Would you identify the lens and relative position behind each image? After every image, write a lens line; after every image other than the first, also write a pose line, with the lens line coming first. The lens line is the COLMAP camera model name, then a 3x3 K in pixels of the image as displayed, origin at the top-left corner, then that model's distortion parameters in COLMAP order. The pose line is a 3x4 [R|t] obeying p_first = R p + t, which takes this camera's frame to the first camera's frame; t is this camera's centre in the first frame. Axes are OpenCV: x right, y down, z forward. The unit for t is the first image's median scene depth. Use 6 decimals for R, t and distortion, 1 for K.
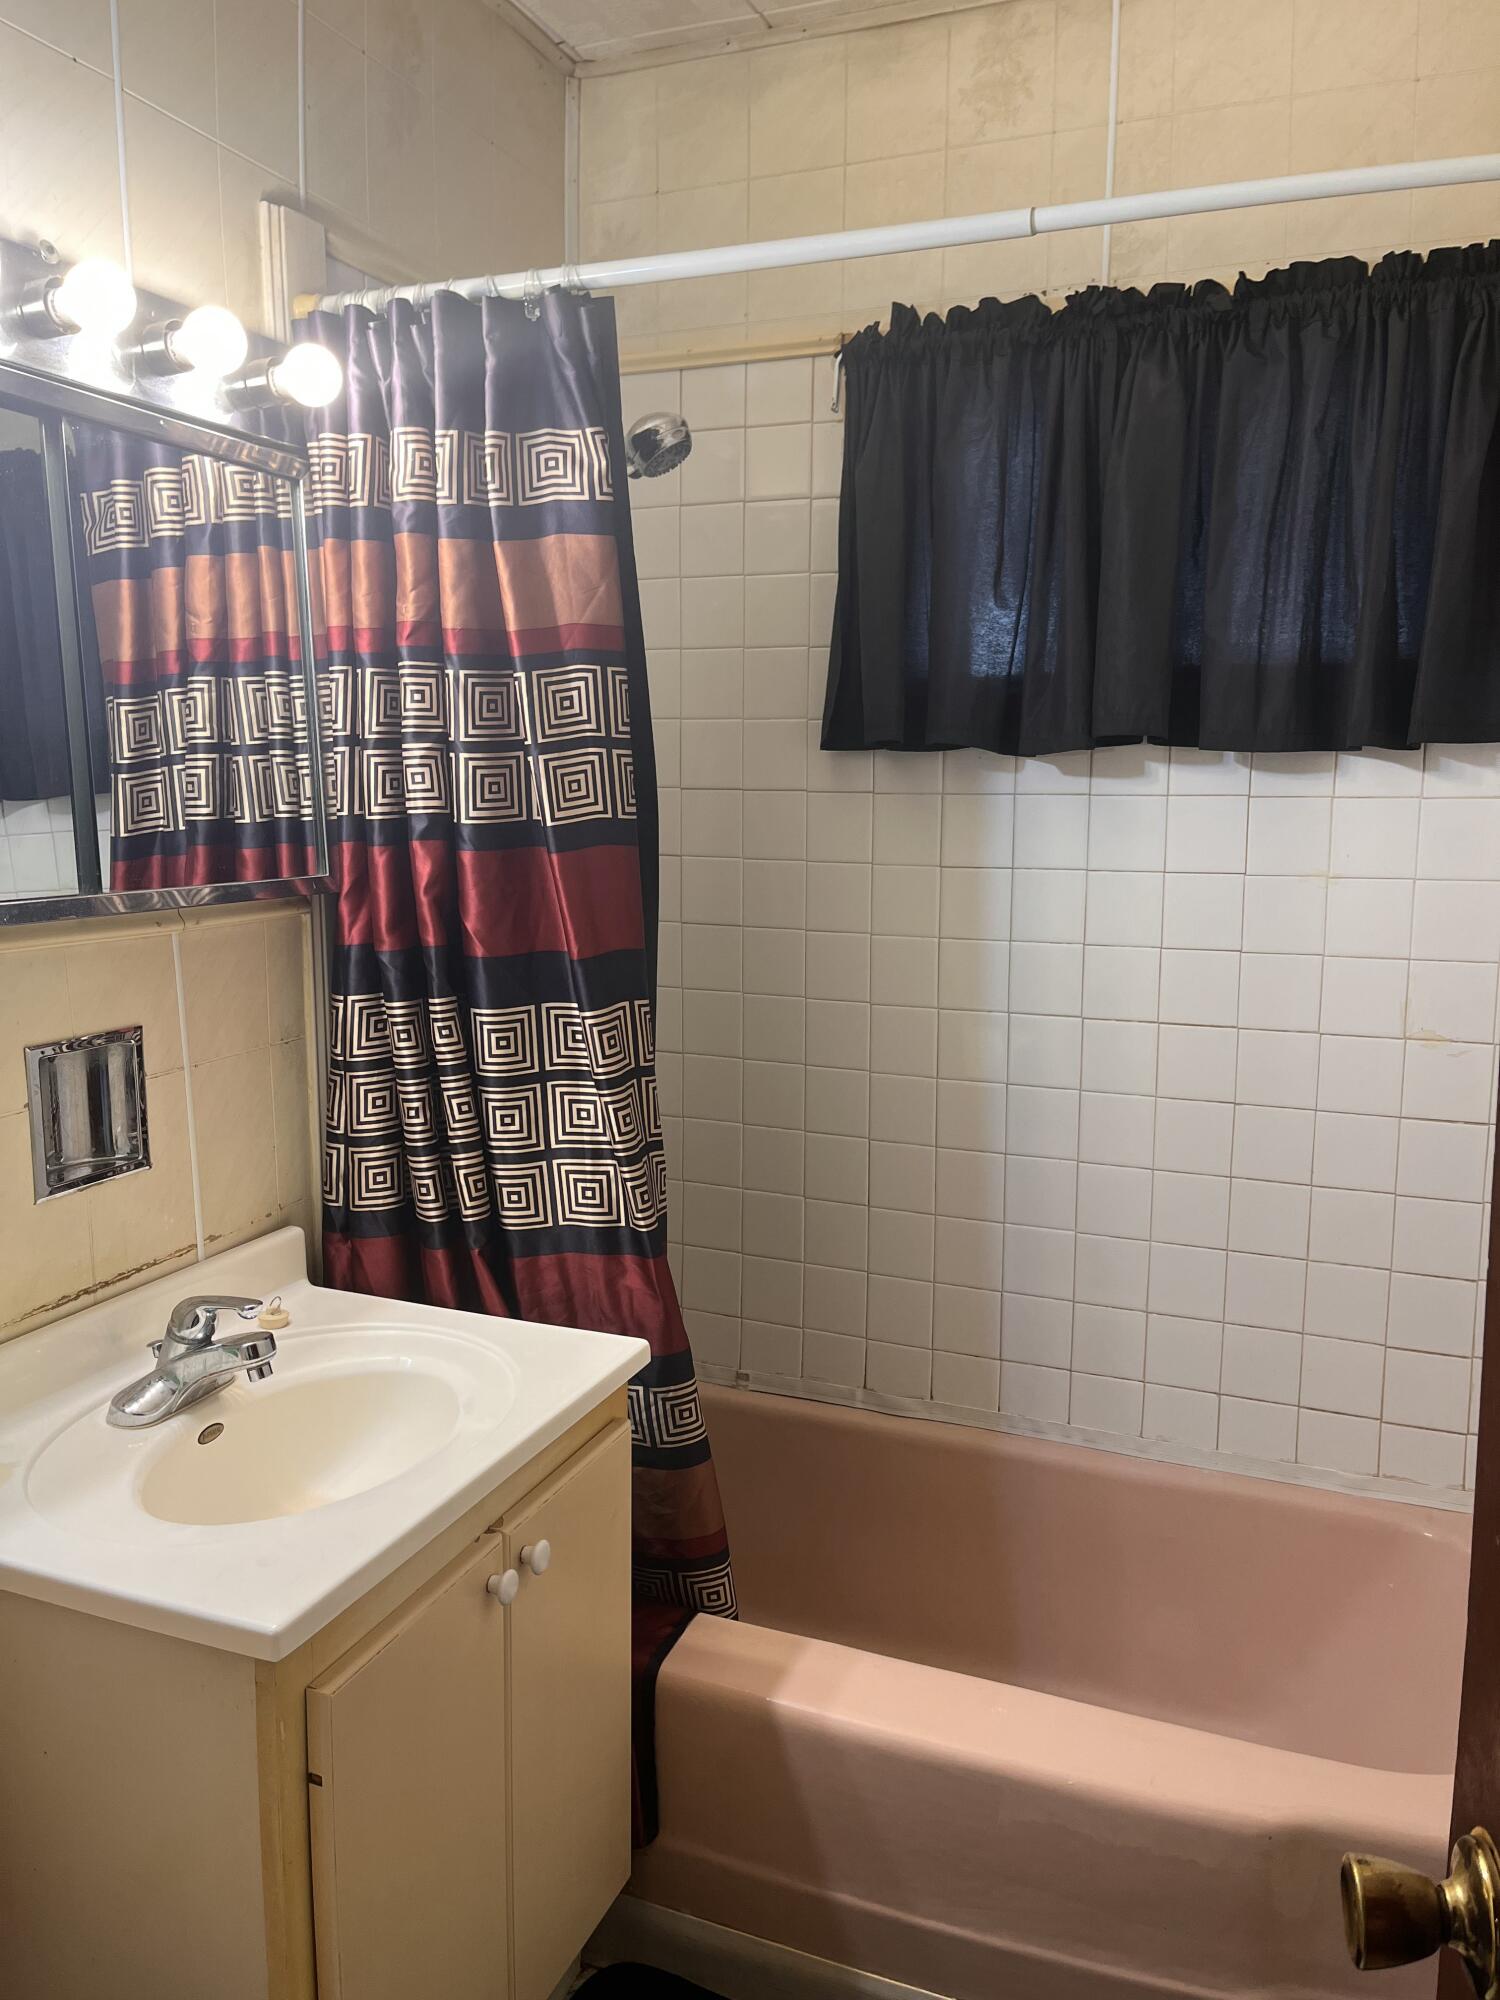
lens RADIAL K [[1488.6, 0, 750.0], [0, 1488.6, 1000.0], [0, 0, 1]] dist [0.068153, -0.118545]
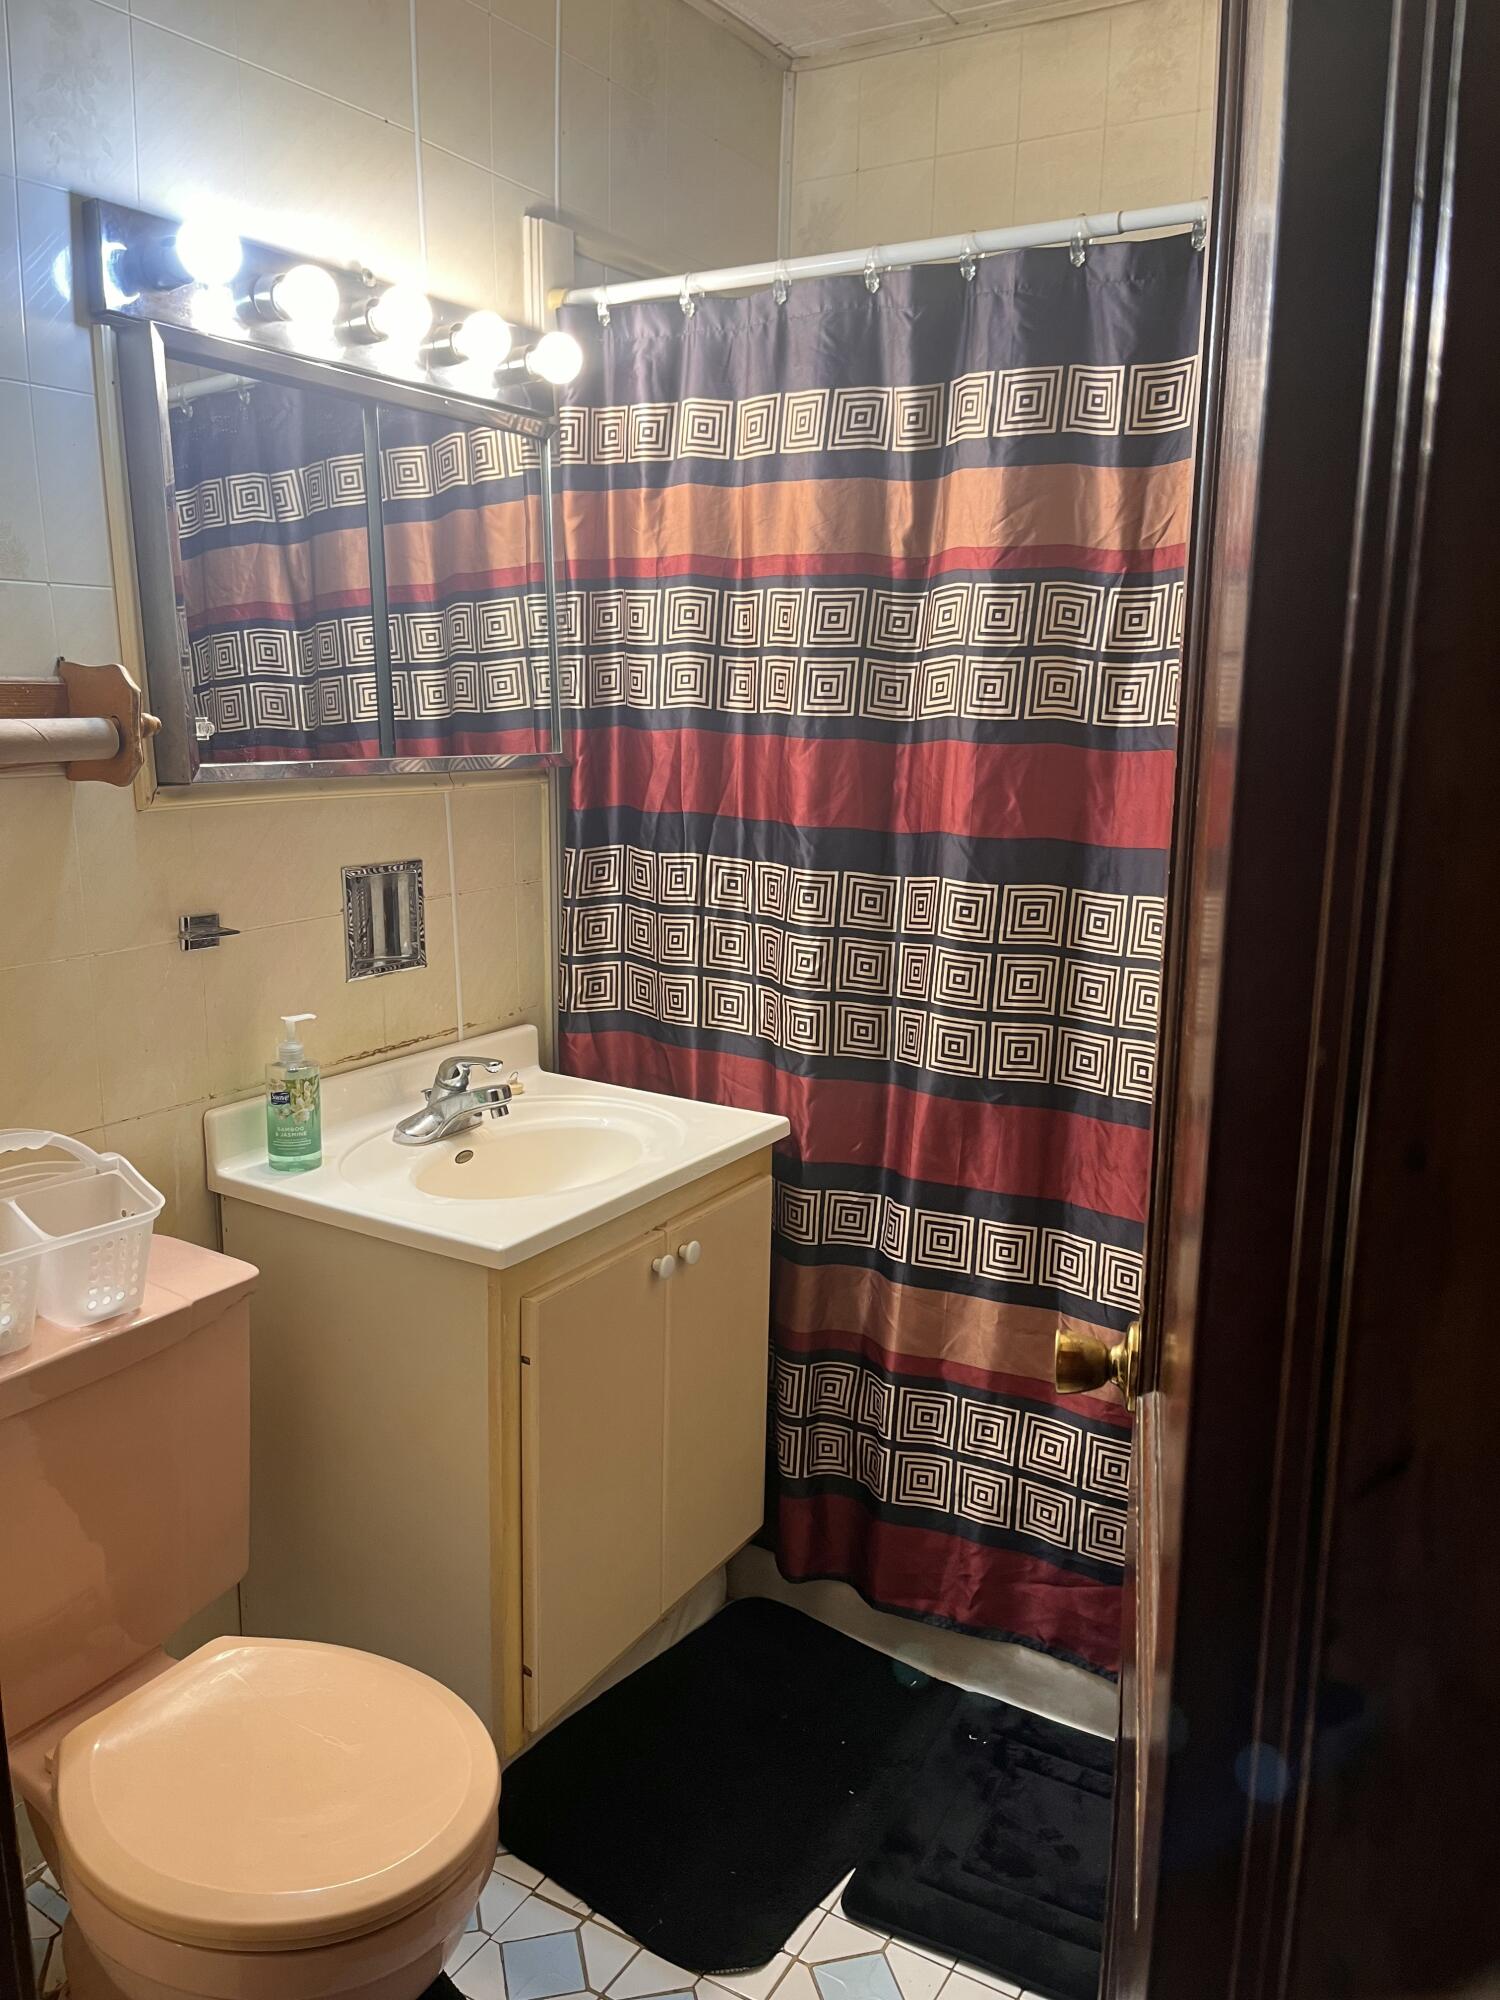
lens RADIAL K [[1499.8, 0, 750.0], [0, 1499.8, 1000.0], [0, 0, 1]] dist [0.042966, -0.092940]
pose [[0.985438, 0.044476, -0.164113, 0.109148], [-0.035032, 0.997583, 0.060003, 0.051470], [0.166386, -0.053380, 0.984615, -0.279940]]
